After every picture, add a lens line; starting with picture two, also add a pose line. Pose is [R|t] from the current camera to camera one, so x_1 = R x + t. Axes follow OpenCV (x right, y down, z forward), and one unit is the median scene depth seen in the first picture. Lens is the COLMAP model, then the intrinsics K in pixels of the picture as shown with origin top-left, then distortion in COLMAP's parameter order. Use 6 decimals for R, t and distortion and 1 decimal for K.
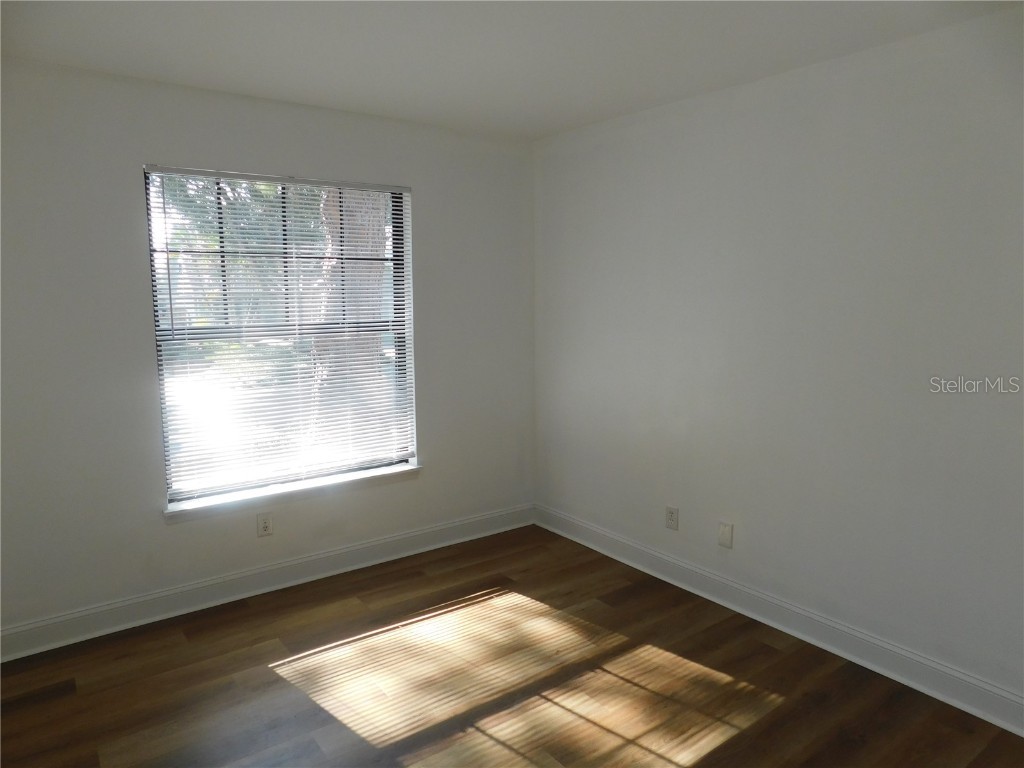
lens RADIAL K [[679.3, 0, 511.3], [0, 679.3, 385.1], [0, 0, 1]] dist [-0.063543, 0.038227]
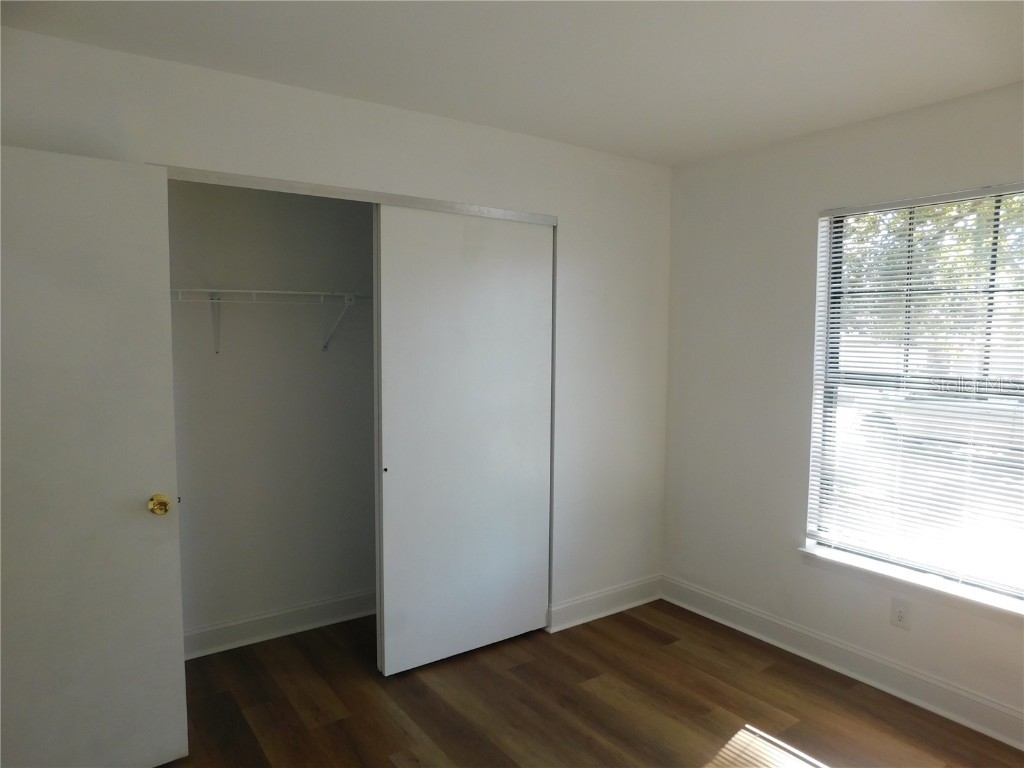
lens RADIAL K [[679.3, 0, 511.3], [0, 679.3, 382.4], [0, 0, 1]] dist [-0.063543, 0.038227]
pose [[-0.030777, 0.075051, -0.996705, 0.491082], [-0.152961, 0.985078, 0.078899, -0.071615], [0.987753, 0.154885, -0.018838, 0.548146]]
